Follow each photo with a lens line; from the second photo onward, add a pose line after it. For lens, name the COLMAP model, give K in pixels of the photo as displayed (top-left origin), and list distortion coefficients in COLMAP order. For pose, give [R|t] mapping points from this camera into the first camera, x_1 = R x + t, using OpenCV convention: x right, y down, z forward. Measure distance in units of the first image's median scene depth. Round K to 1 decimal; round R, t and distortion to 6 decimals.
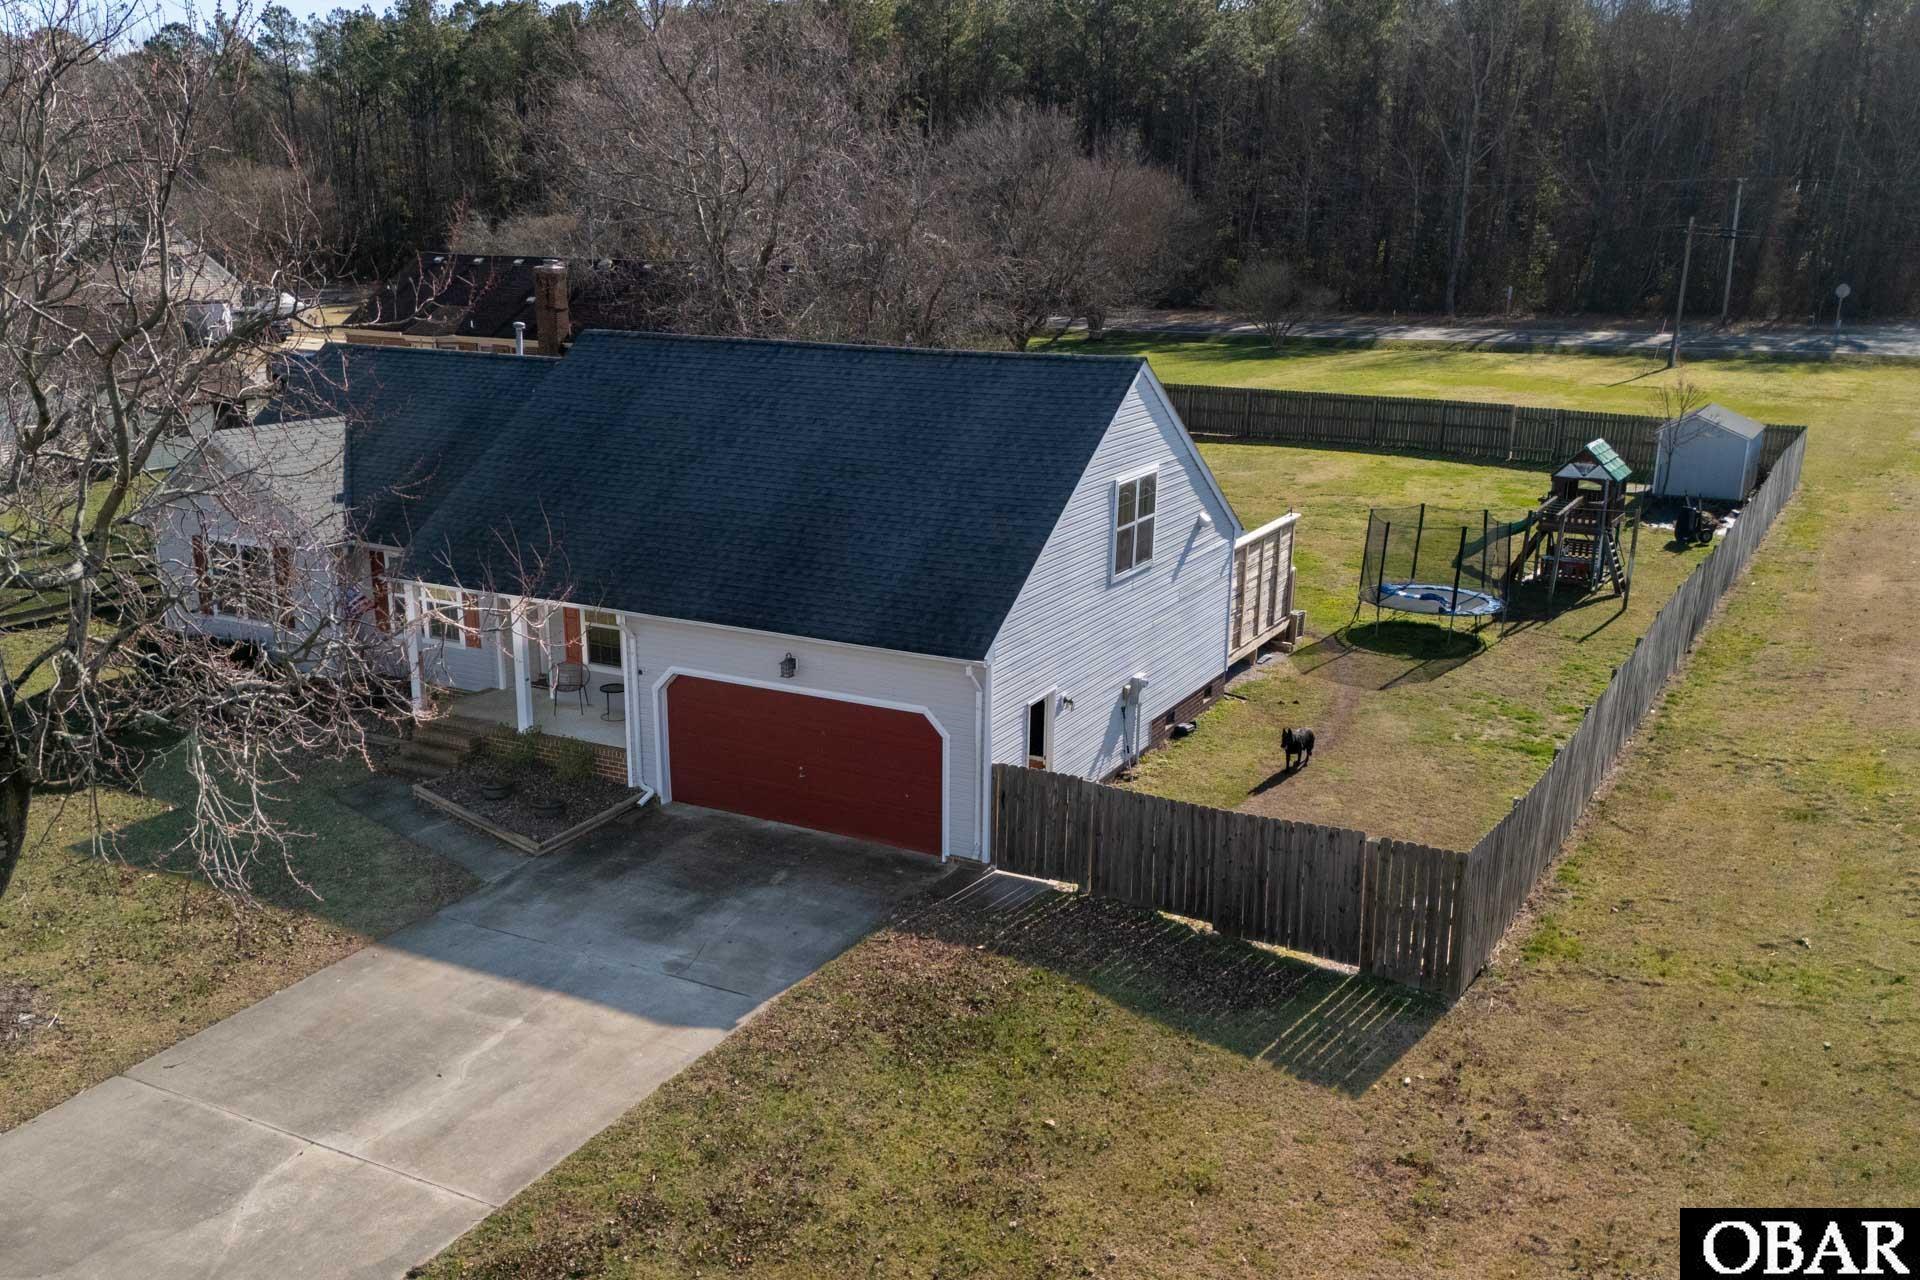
lens RADIAL K [[1749.0, 0, 955.9], [0, 1749.0, 639.9], [0, 0, 1]] dist [0.024437, 0.000000]
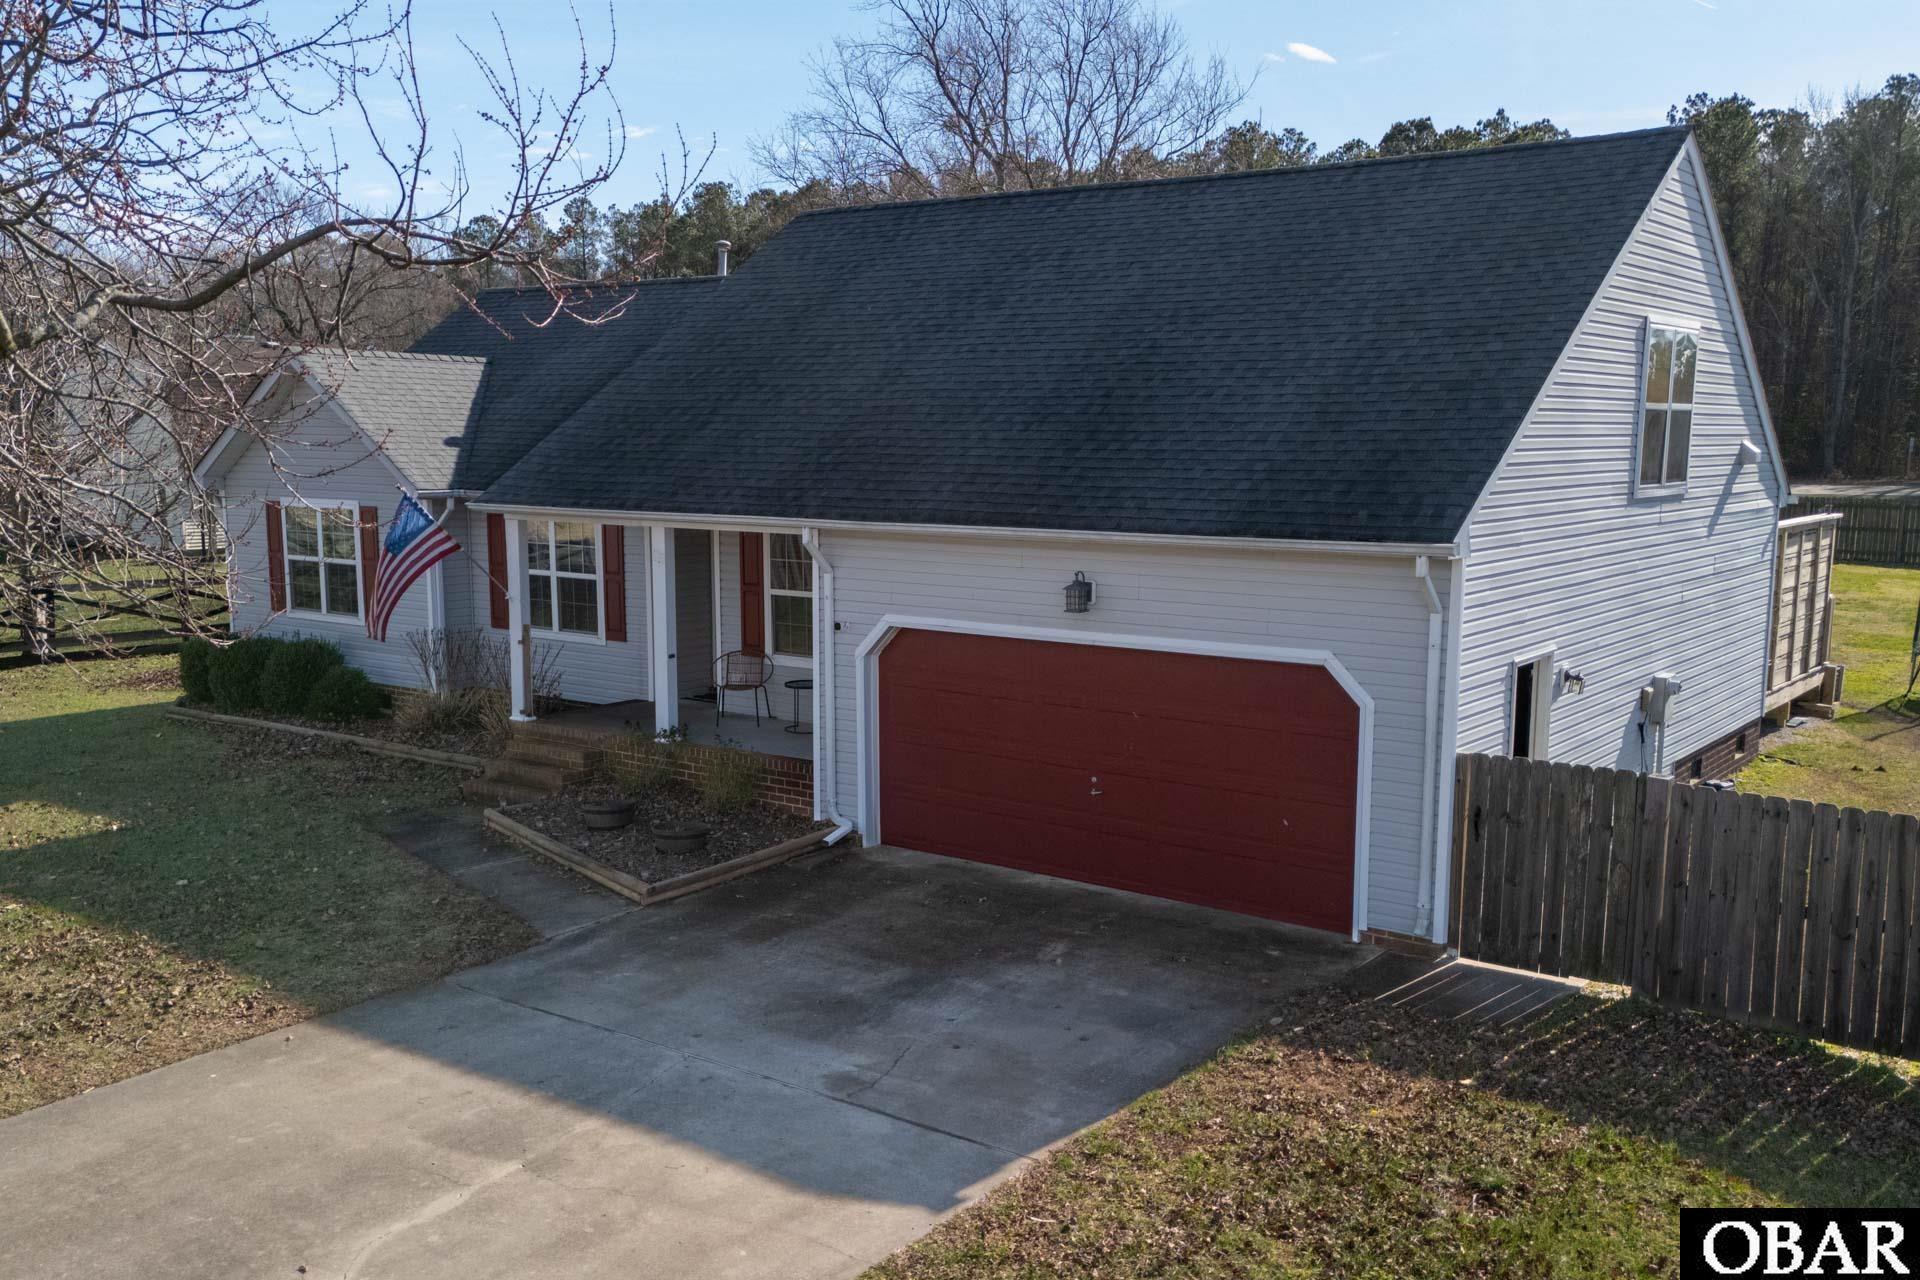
lens RADIAL K [[1749.0, 0, 981.5], [0, 1749.0, 679.6], [0, 0, 1]] dist [0.024437, 0.000000]
pose [[0.989750, 0.020531, -0.141328, -0.046586], [-0.035920, 0.993587, -0.107210, 0.108040], [0.138221, 0.111188, 0.984140, 0.434921]]
